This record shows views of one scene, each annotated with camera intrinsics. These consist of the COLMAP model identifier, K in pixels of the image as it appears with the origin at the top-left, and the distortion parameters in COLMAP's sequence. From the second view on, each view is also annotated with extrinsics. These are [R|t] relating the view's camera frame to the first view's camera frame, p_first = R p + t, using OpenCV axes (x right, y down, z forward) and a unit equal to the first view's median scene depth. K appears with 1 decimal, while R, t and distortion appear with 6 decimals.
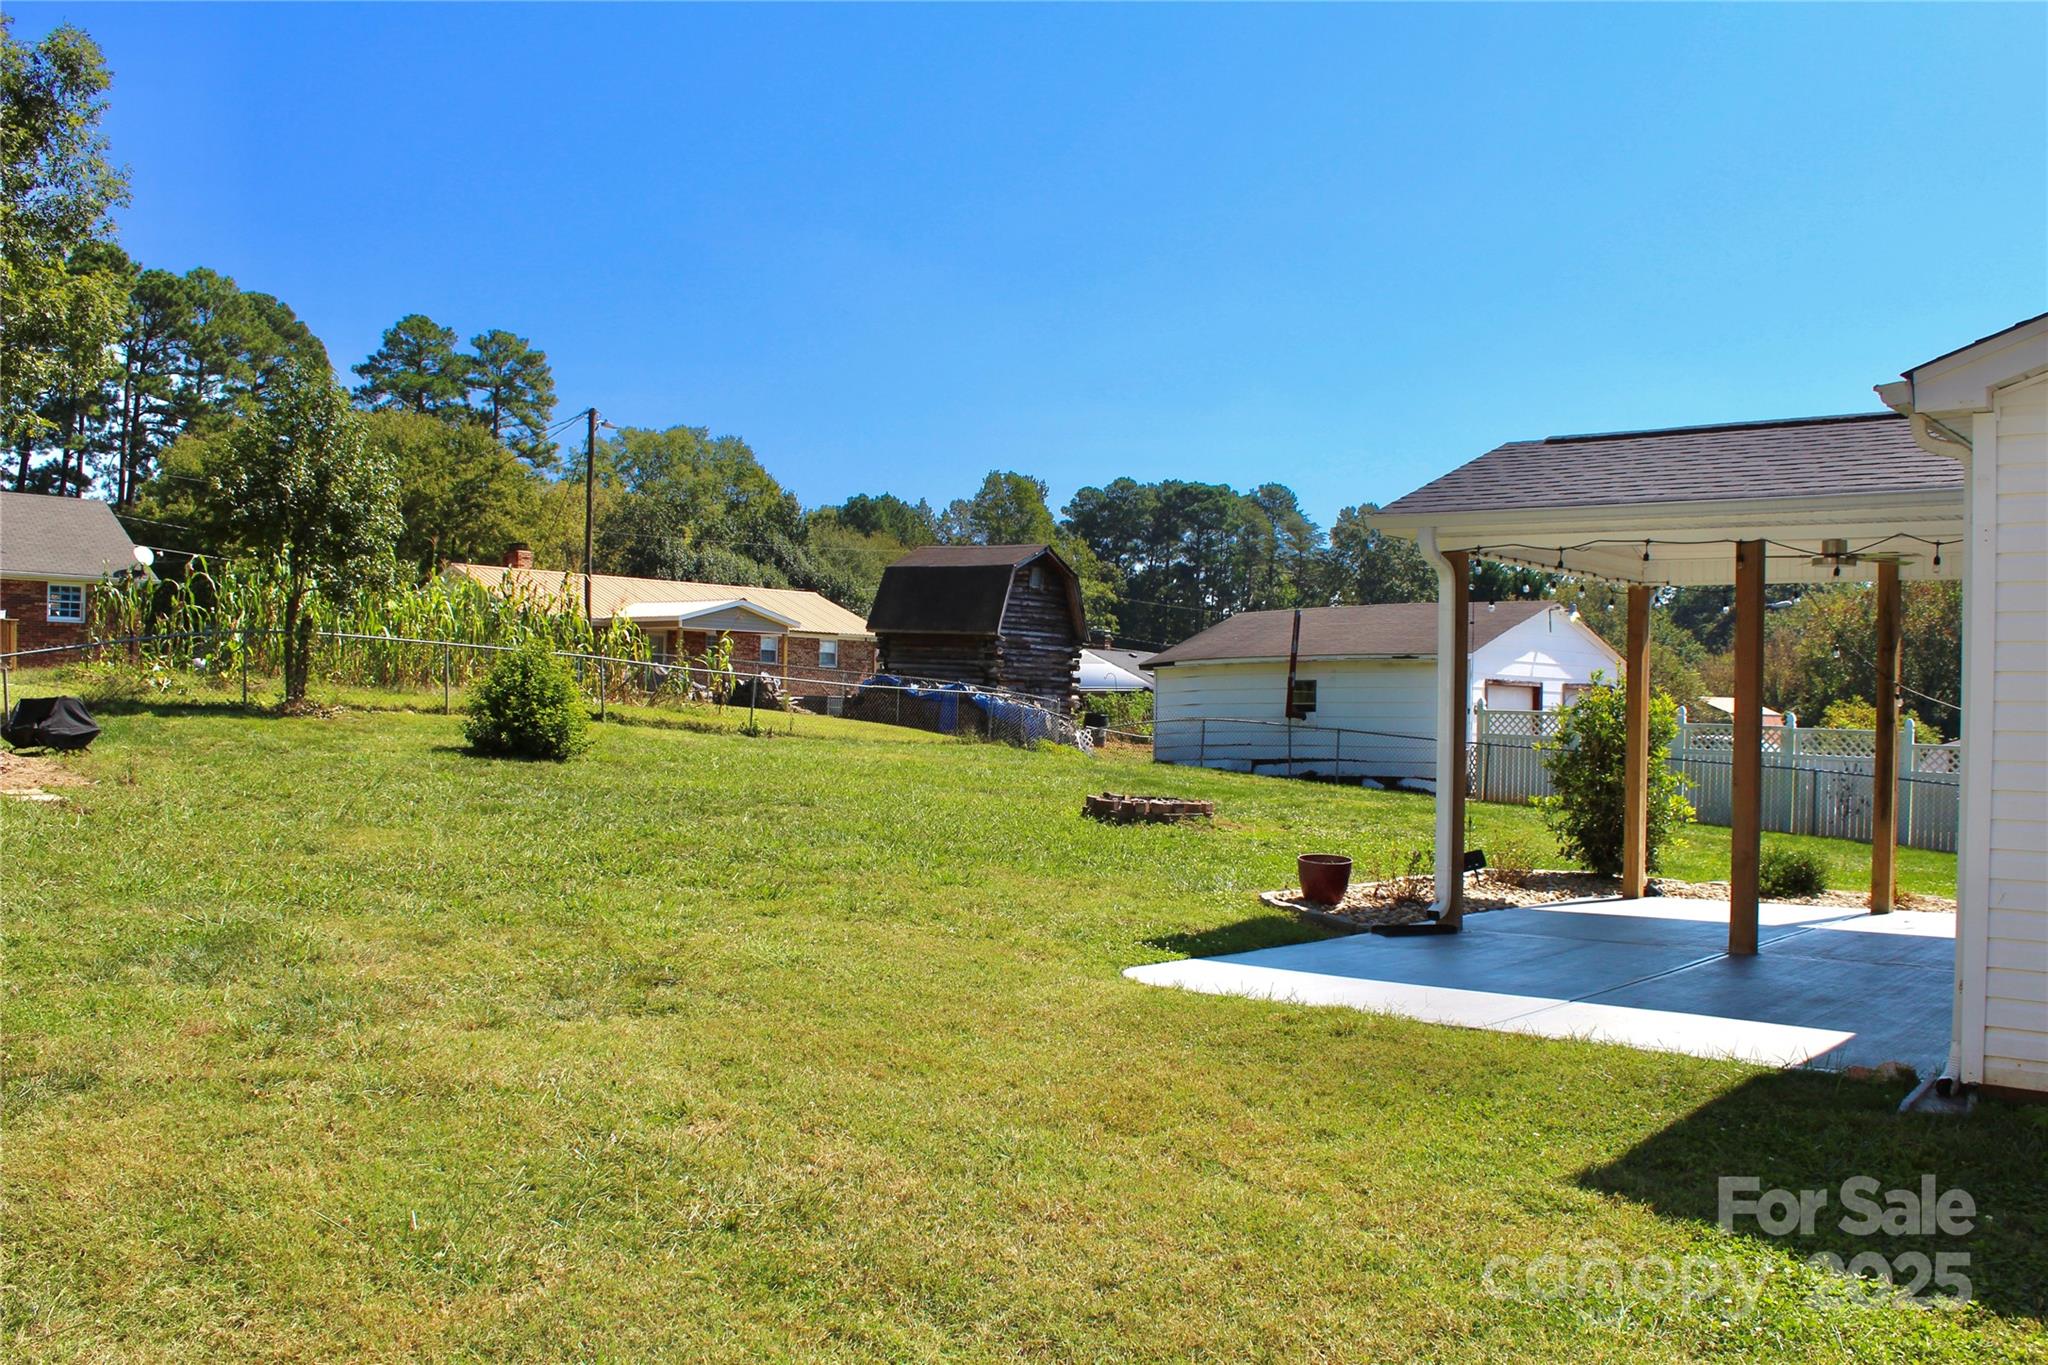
lens RADIAL K [[1708.8, 0, 1026.7], [0, 1708.8, 705.8], [0, 0, 1]] dist [-0.164562, 0.150288]
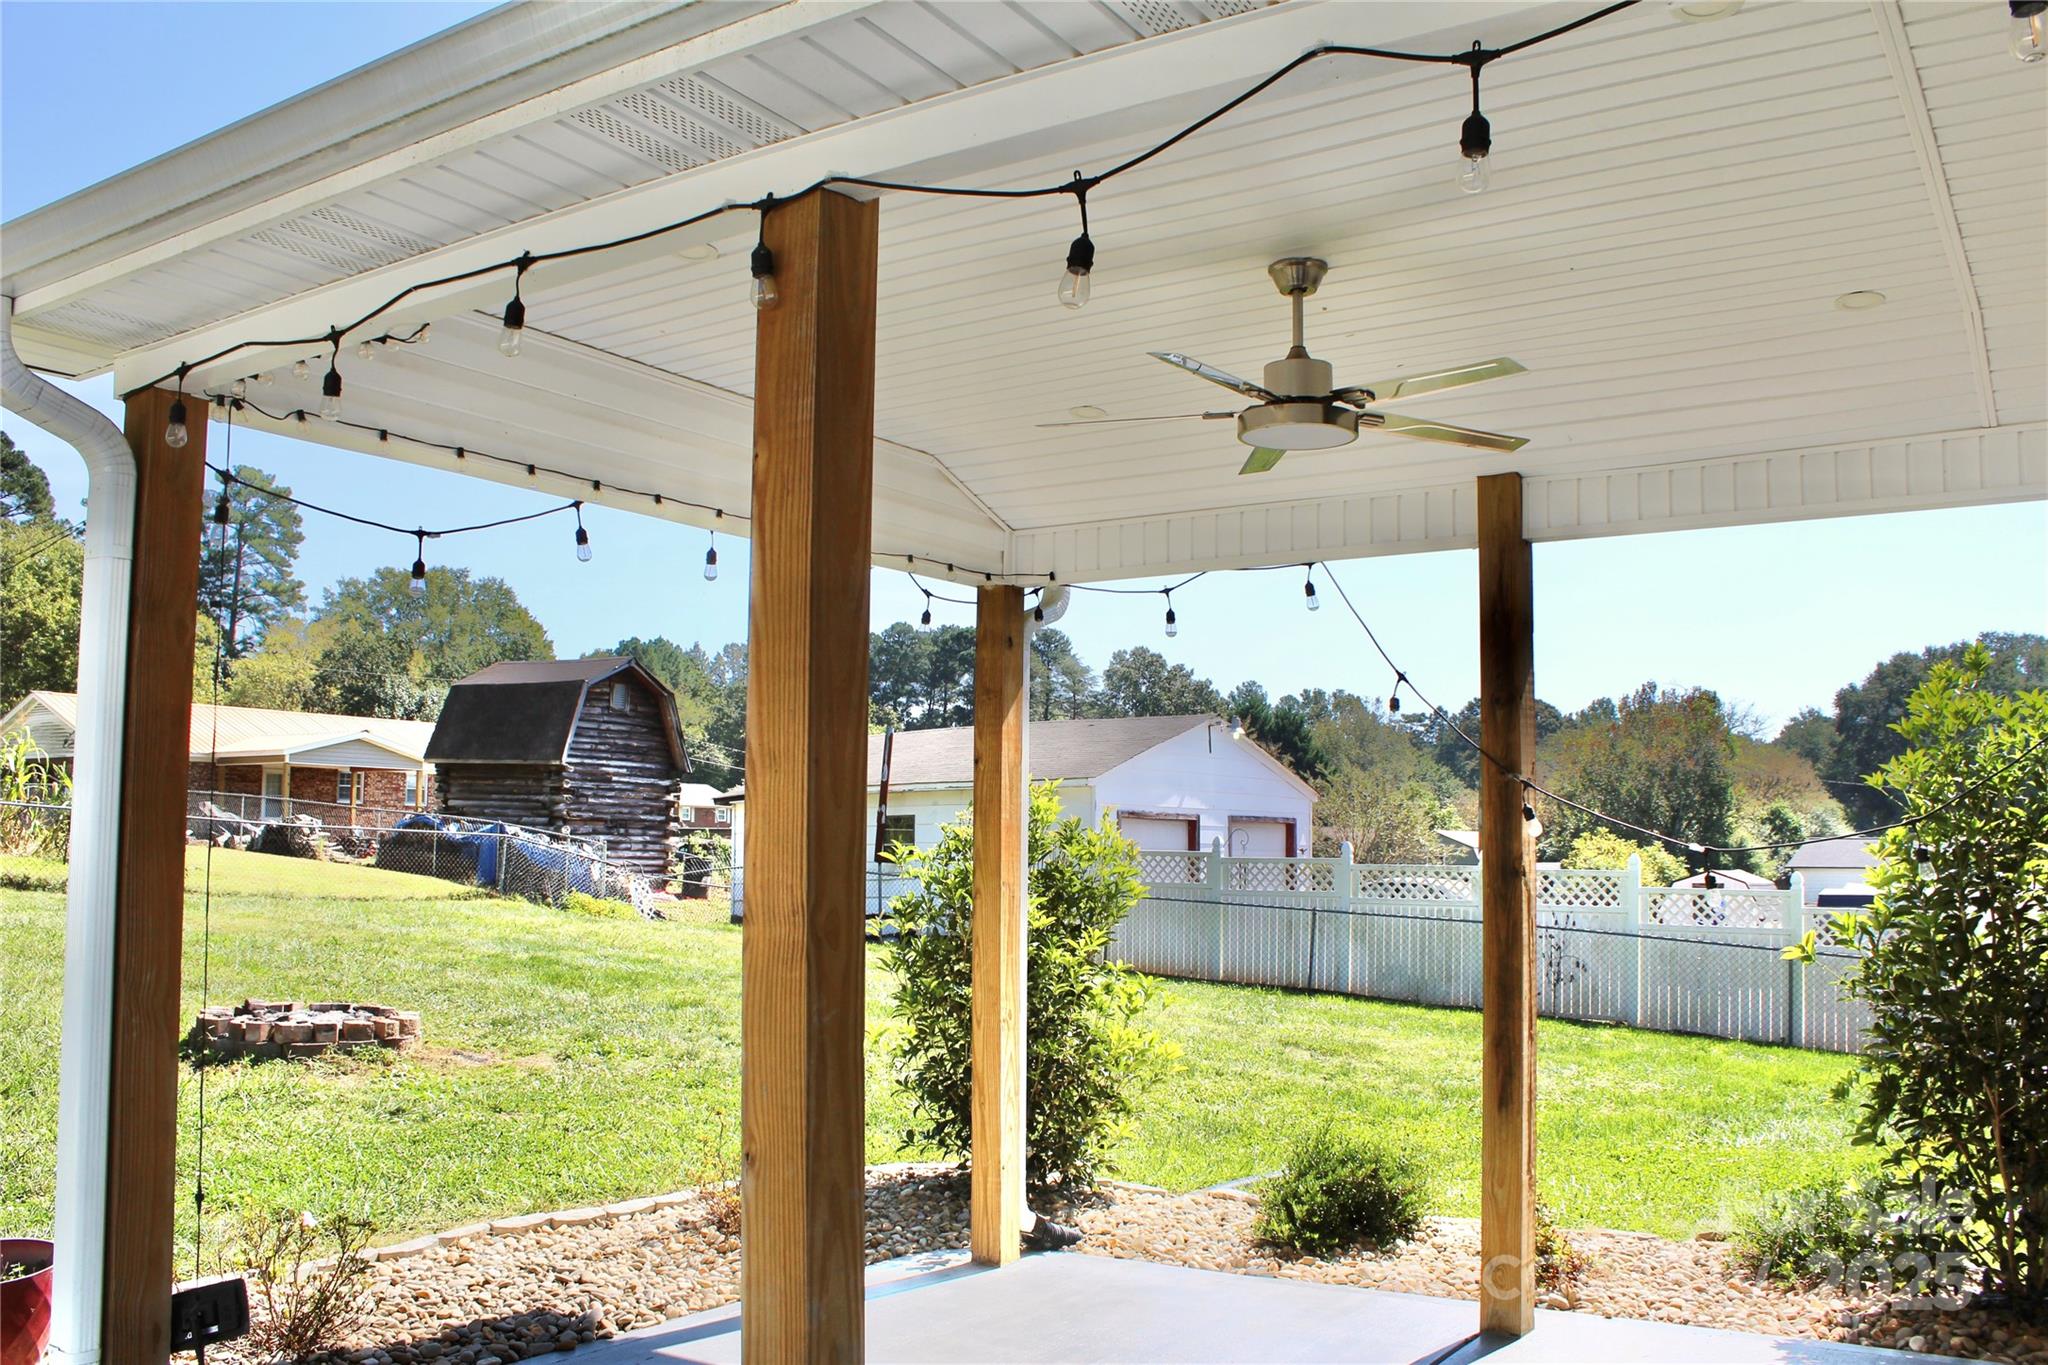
lens RADIAL K [[1626.9, 0, 1018.9], [0, 1626.9, 739.9], [0, 0, 1]] dist [-0.147974, 0.118958]
pose [[0.994219, -0.004691, 0.107268, 0.111047], [0.011801, 0.997767, -0.065745, 0.000352], [-0.106720, 0.066631, 0.992054, 0.190447]]
